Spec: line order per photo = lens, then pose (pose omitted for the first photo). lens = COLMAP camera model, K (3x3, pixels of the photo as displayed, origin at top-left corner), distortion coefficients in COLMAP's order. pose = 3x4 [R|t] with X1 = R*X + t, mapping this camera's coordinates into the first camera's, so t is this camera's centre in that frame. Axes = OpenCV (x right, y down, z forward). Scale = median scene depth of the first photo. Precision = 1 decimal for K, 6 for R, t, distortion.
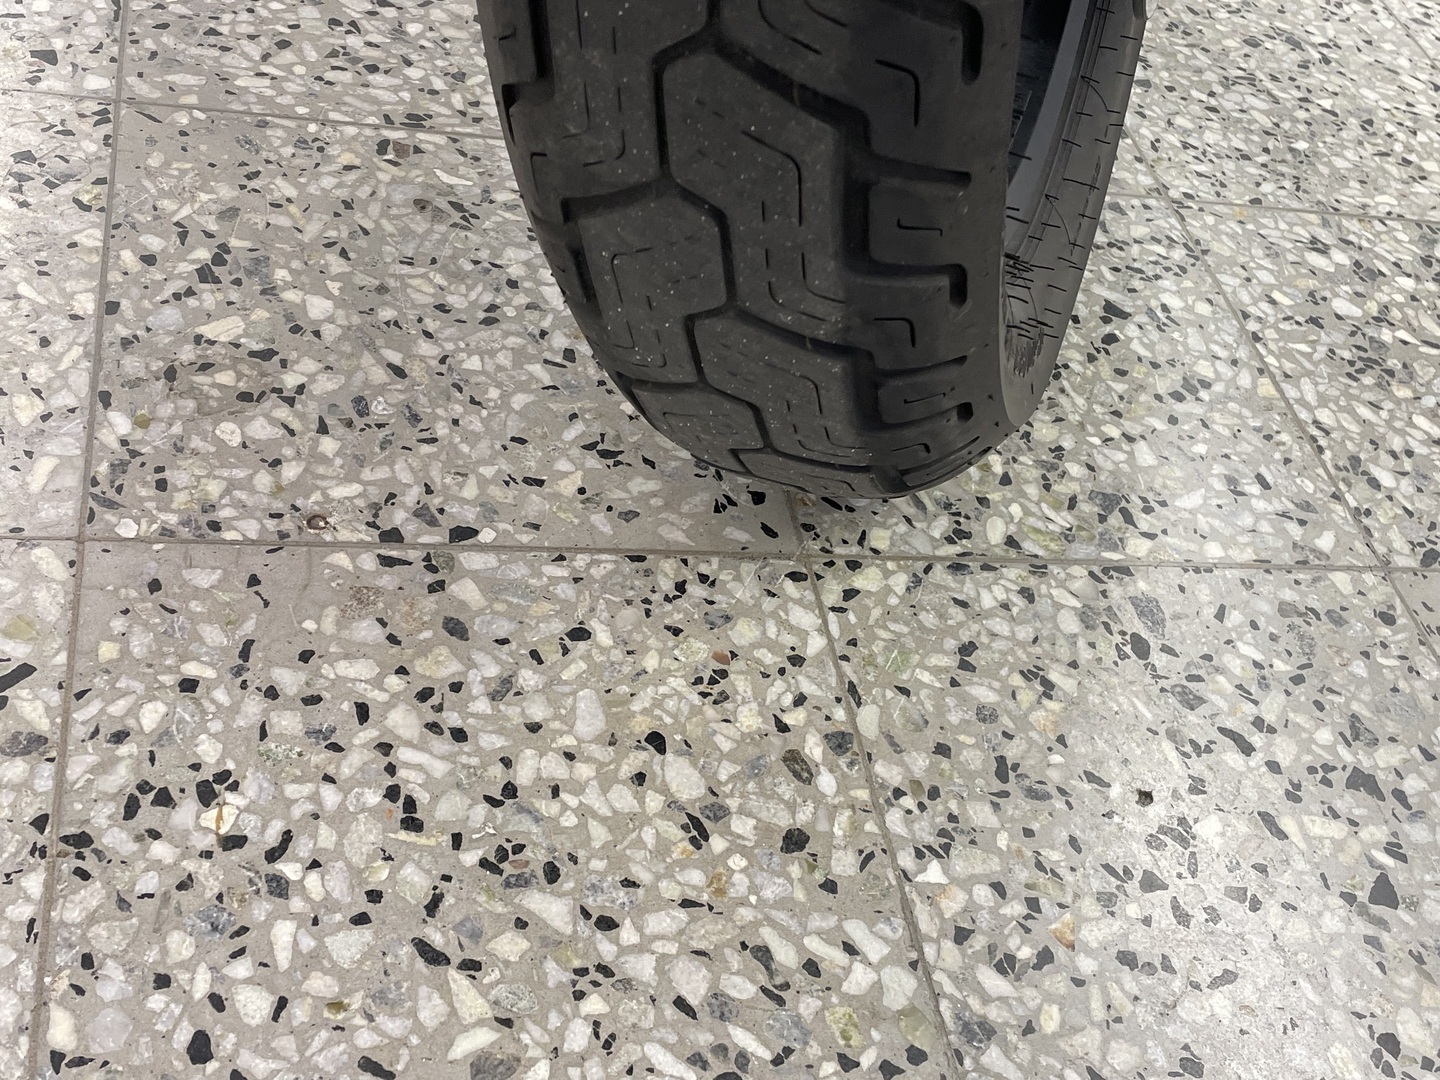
lens RADIAL K [[1687.8, 0, 710.0], [0, 1687.8, 531.2], [0, 0, 1]] dist [0.059092, 0.000000]
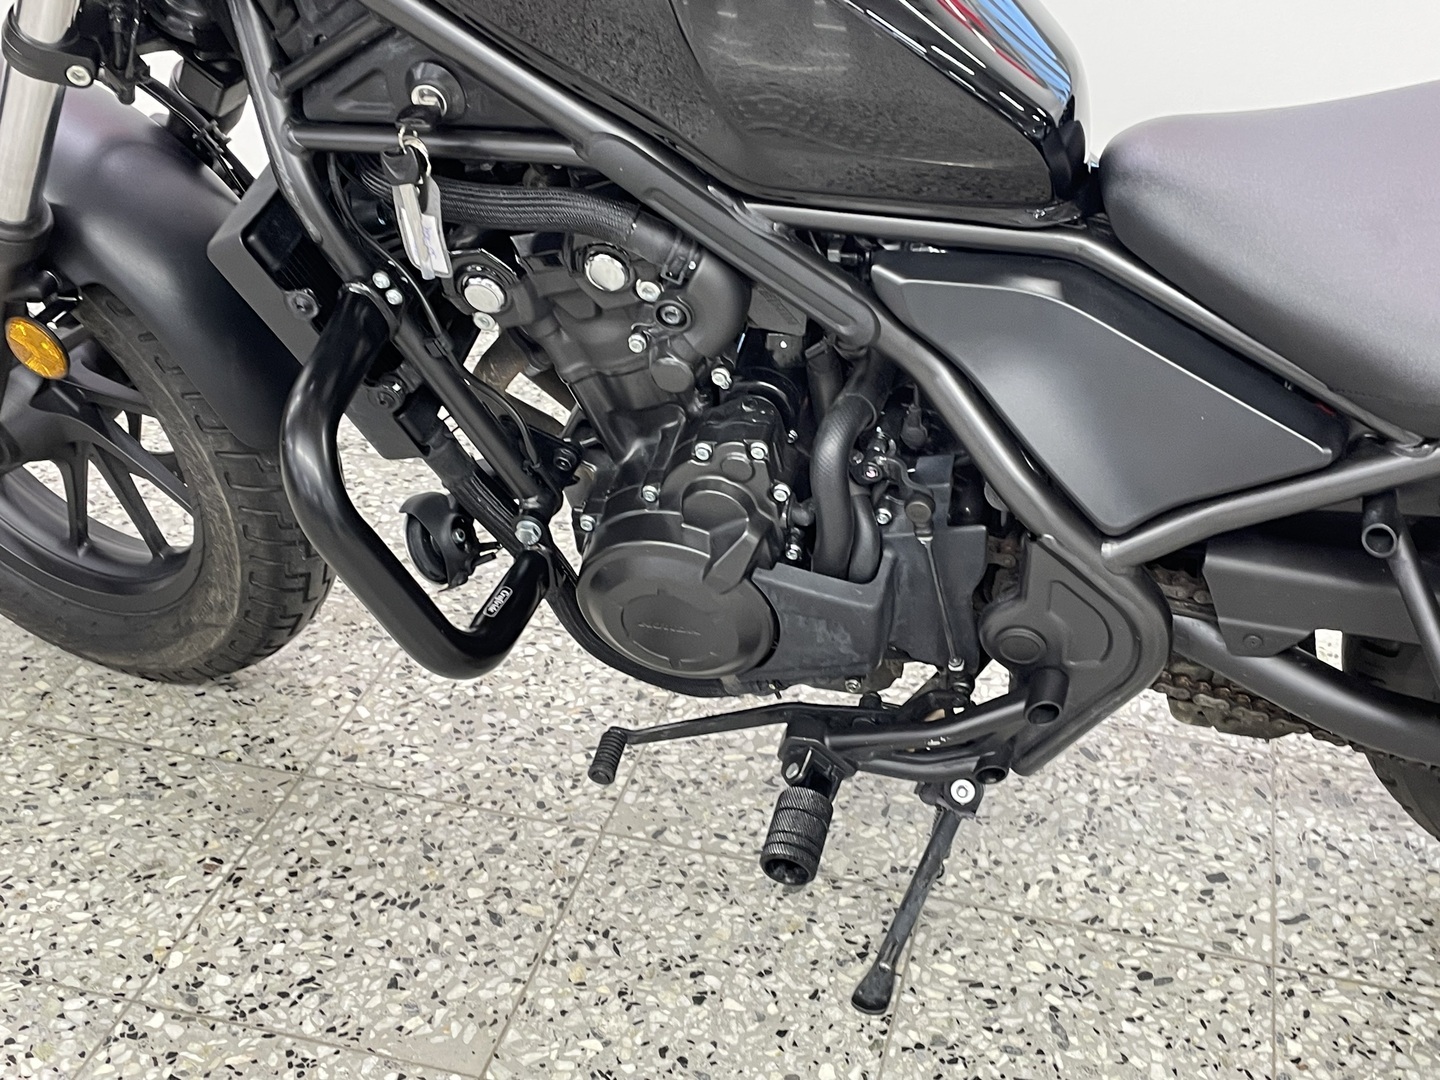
lens RADIAL K [[1773.0, 0, 726.9], [0, 1773.0, 555.0], [0, 0, 1]] dist [0.057896, 0.000000]
pose [[-0.410760, 0.265684, -0.872174, 1.320604], [-0.729974, 0.477316, 0.489191, -1.983675], [0.546273, 0.837605, -0.002120, 1.248321]]
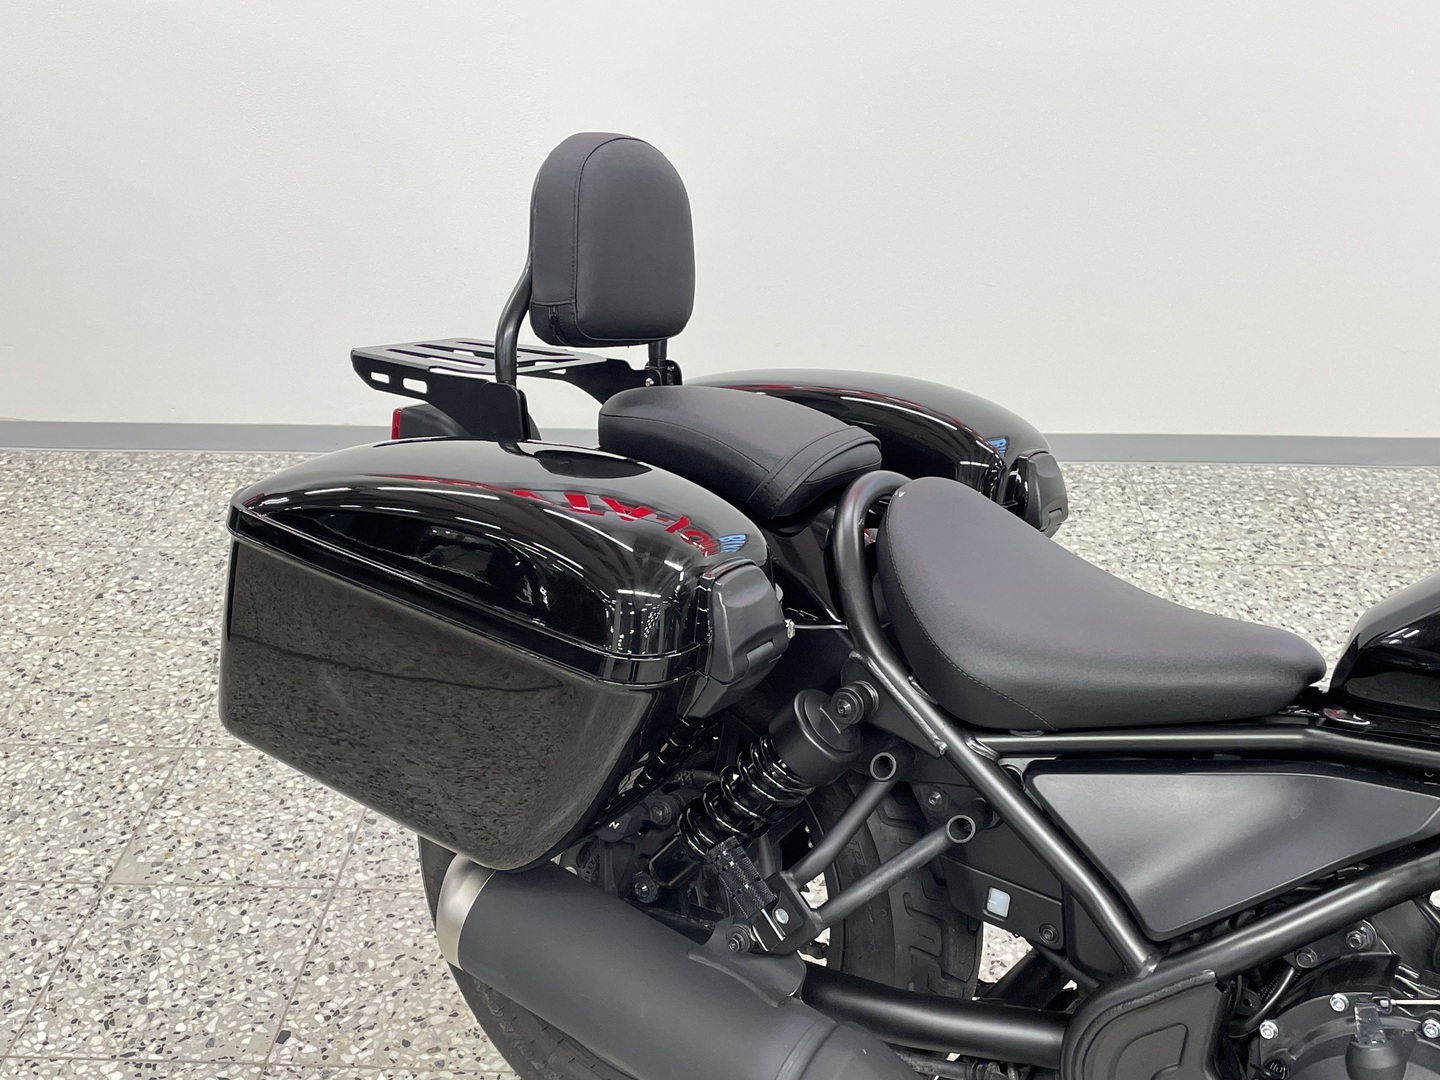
lens RADIAL K [[1687.8, 0, 695.4], [0, 1687.8, 551.2], [0, 0, 1]] dist [0.059092, 0.000000]
pose [[-0.247835, 0.263892, -0.932169, 2.224229], [-0.719338, 0.594390, 0.359518, -1.591326], [0.648946, 0.759646, 0.042517, 0.474474]]
